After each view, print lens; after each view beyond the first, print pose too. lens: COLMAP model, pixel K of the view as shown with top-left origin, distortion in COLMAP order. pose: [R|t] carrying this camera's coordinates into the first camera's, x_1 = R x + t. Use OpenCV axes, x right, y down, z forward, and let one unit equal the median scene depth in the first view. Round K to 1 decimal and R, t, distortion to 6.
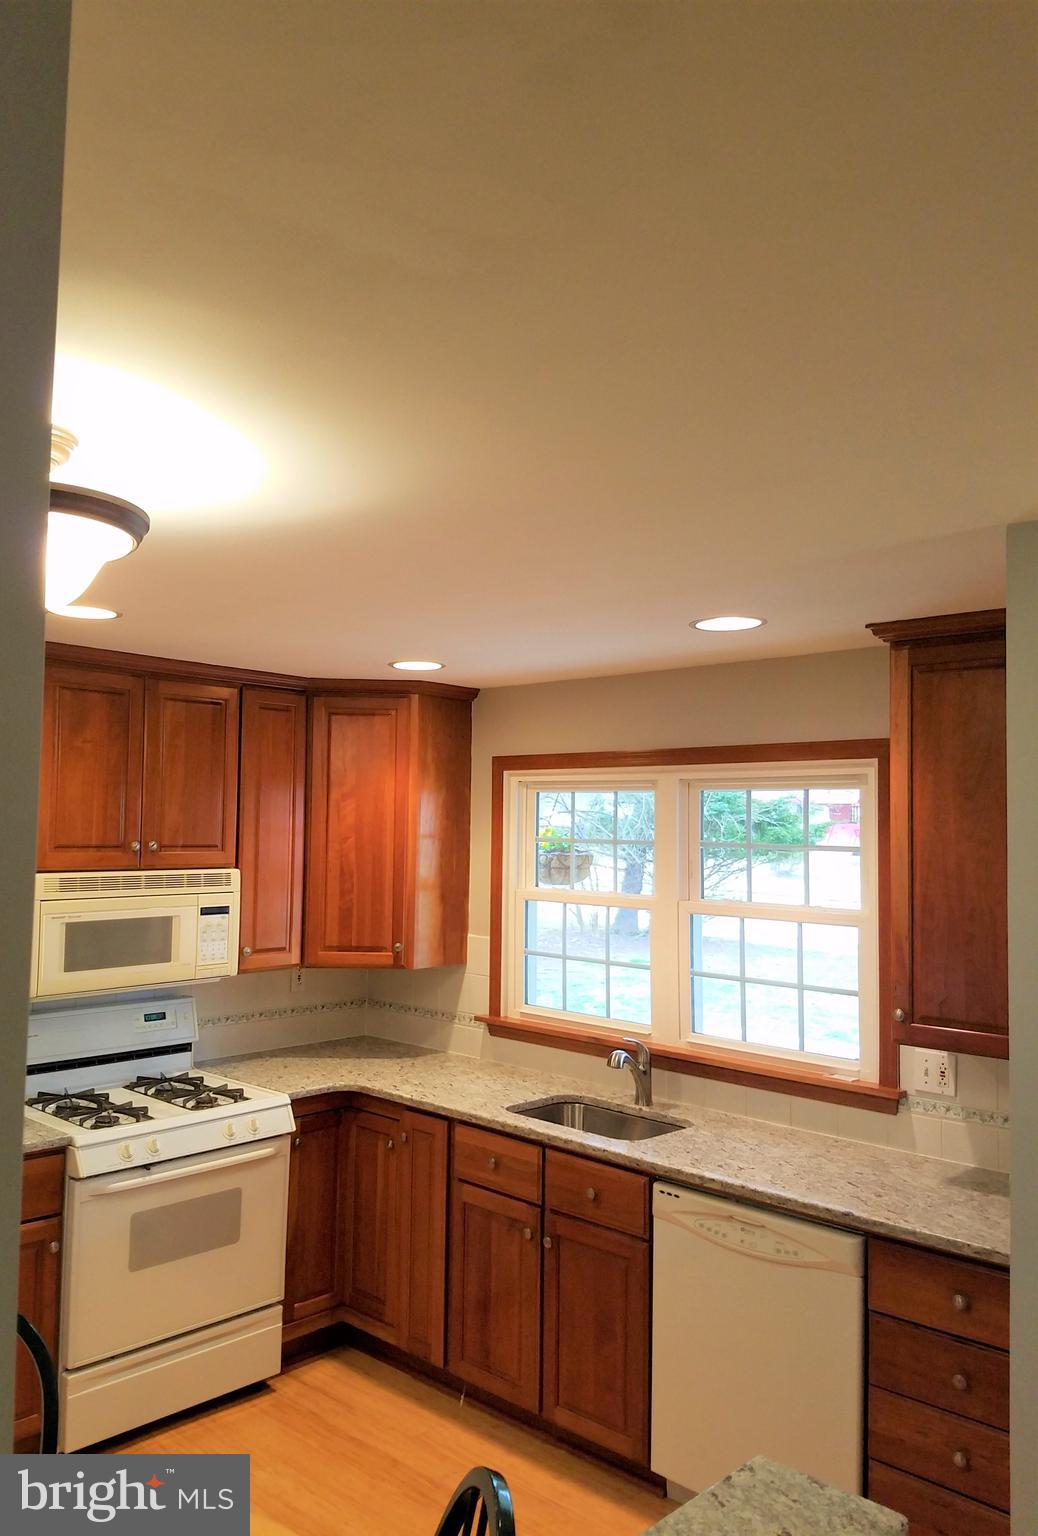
lens RADIAL K [[1174.7, 0, 447.8], [0, 1174.7, 771.4], [0, 0, 1]] dist [0.224763, -0.425863]
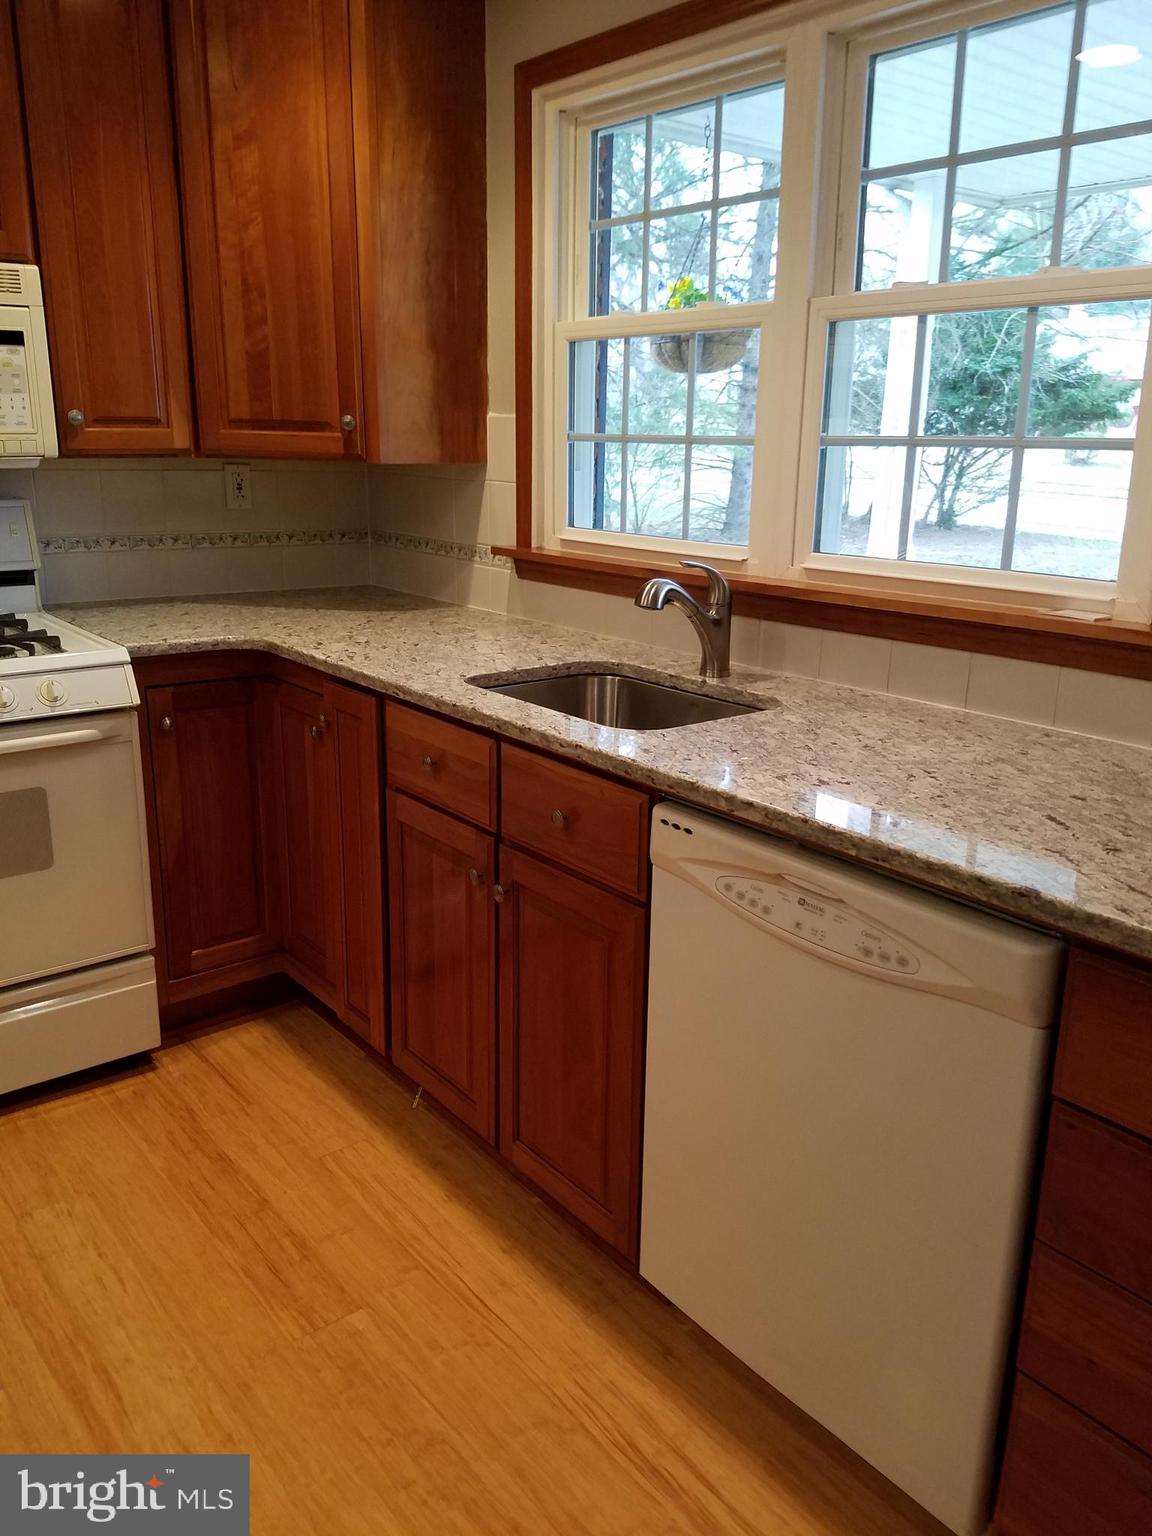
lens RADIAL K [[1175.3, 0, 576.0], [0, 1175.3, 768.0], [0, 0, 1]] dist [0.277056, -0.523295]
pose [[0.993640, 0.027072, -0.109301, 0.160586], [0.008918, 0.948700, 0.316052, 0.138767], [0.112250, -0.315016, 0.942425, 0.436656]]
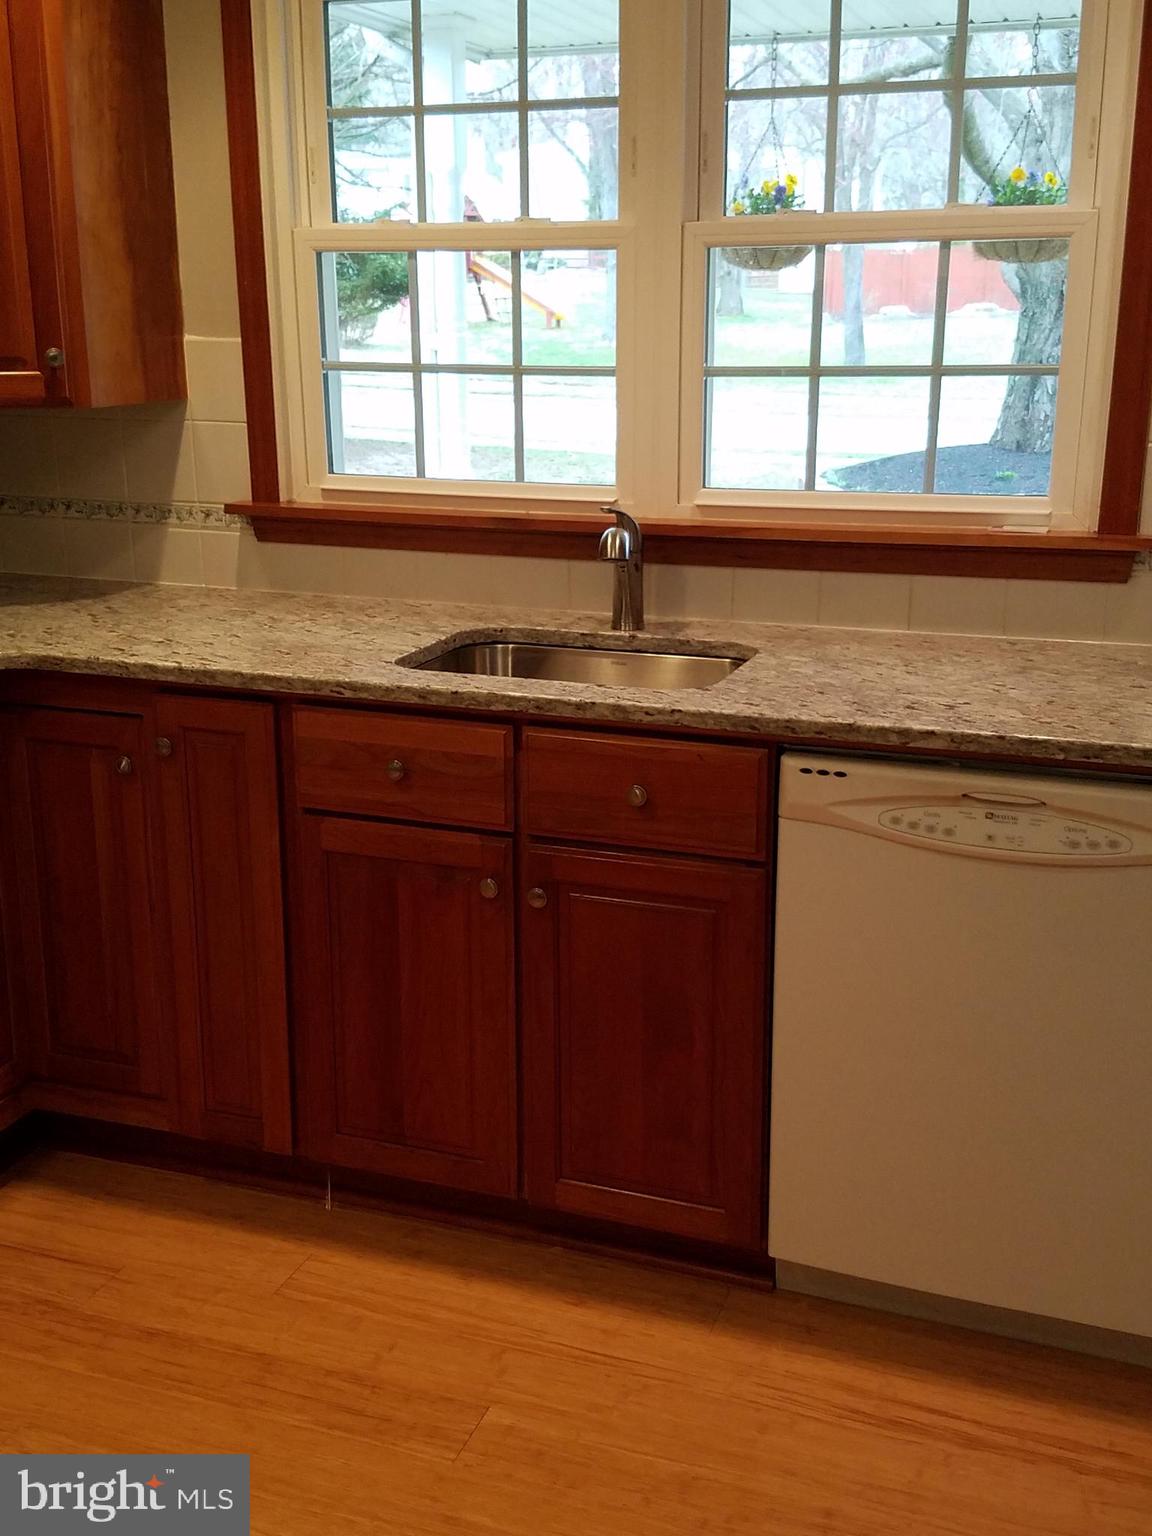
lens RADIAL K [[1663.8, 0, 571.7], [0, 1663.8, 742.8], [0, 0, 1]] dist [0.322031, -0.717870]
pose [[0.912564, -0.125604, 0.389166, -0.151079], [0.001761, 0.952859, 0.303409, 0.103225], [-0.408929, -0.276194, 0.869766, 0.357603]]
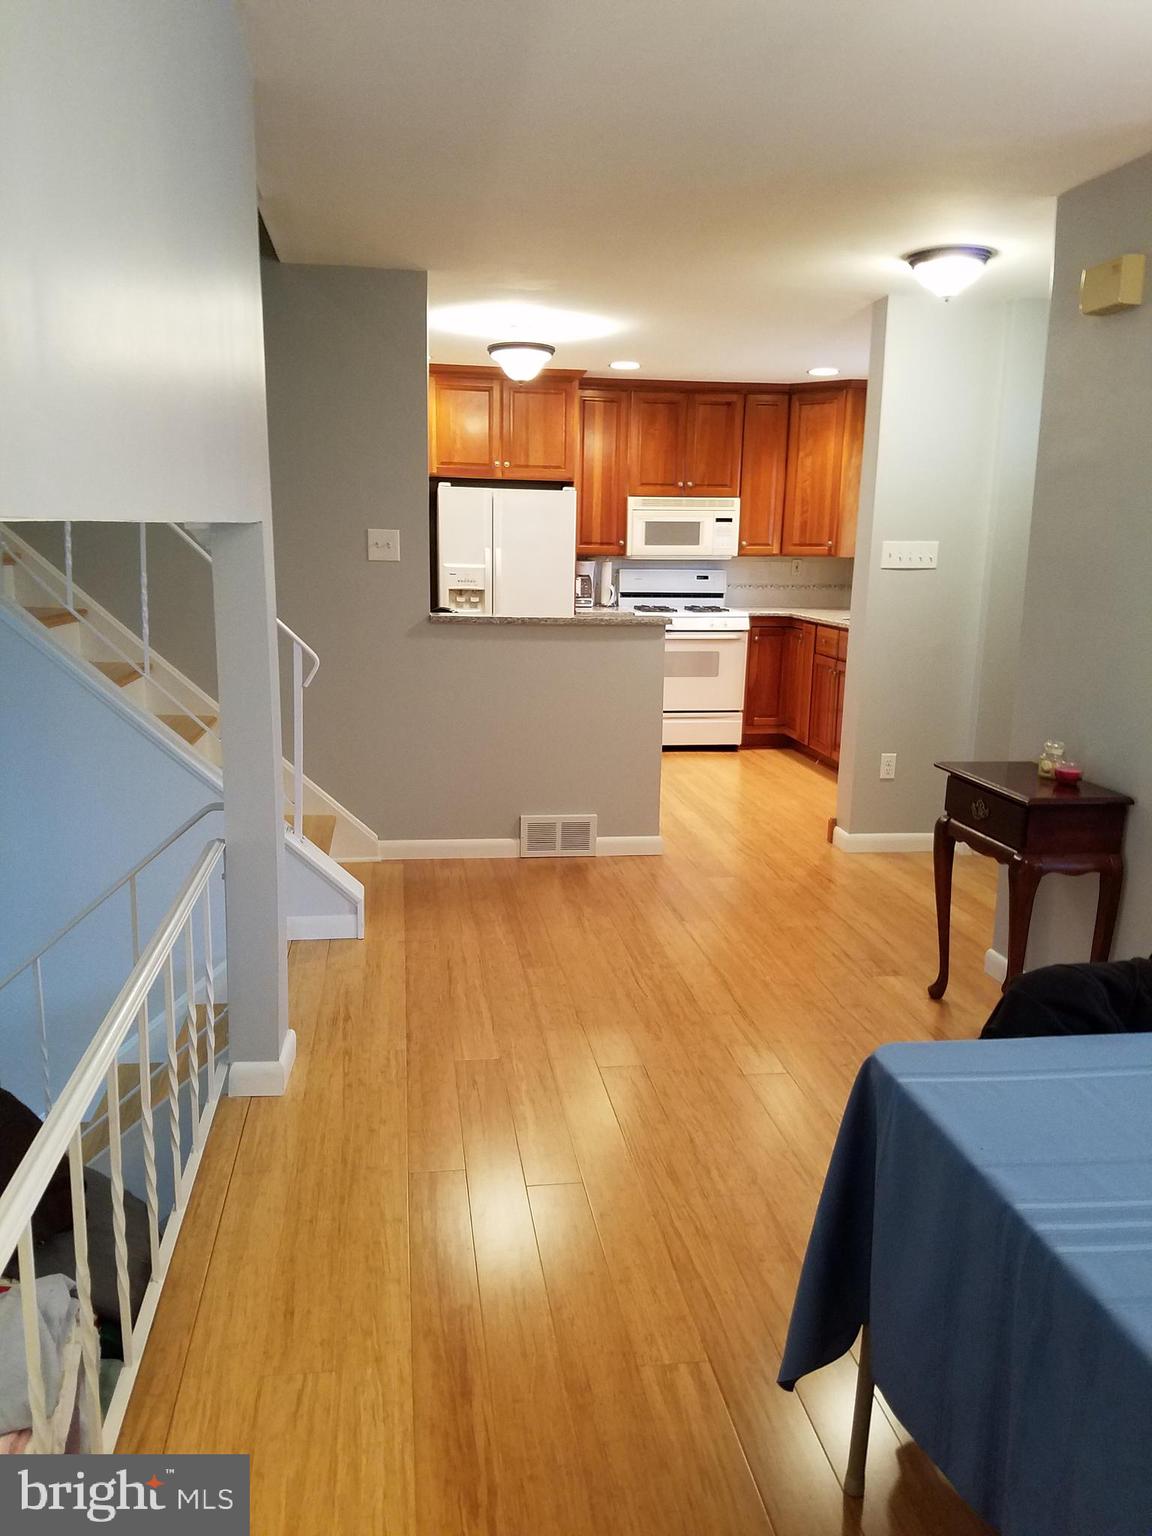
lens RADIAL K [[1175.3, 0, 576.0], [0, 1175.3, 768.0], [0, 0, 1]] dist [0.277056, -0.523295]
pose [[0.807922, 0.109244, -0.579076, 0.813699], [0.025509, 0.975262, 0.219575, 0.083214], [0.588738, -0.192171, 0.785149, -0.774474]]
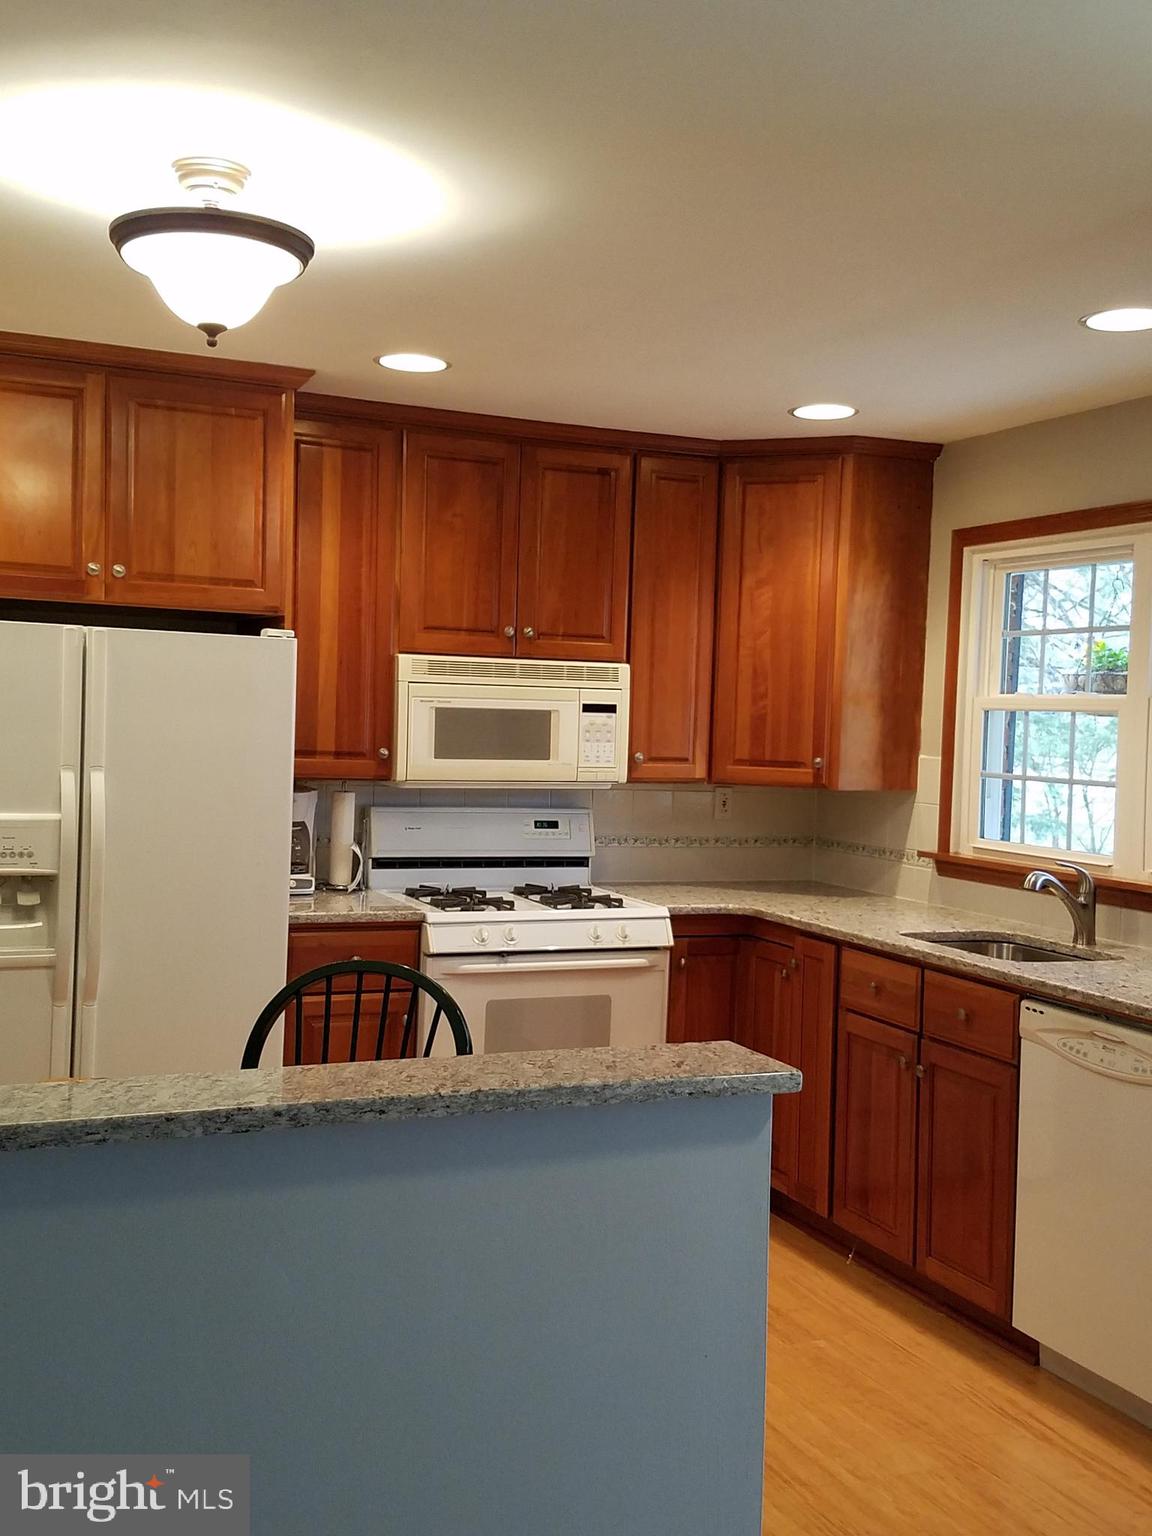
lens RADIAL K [[1652.9, 0, 576.0], [0, 1652.9, 768.0], [0, 0, 1]] dist [0.292467, -0.548686]
pose [[0.930804, 0.025324, -0.364641, 0.257784], [0.001211, 0.997378, 0.072360, 0.075835], [0.365518, -0.067795, 0.928332, -0.180485]]
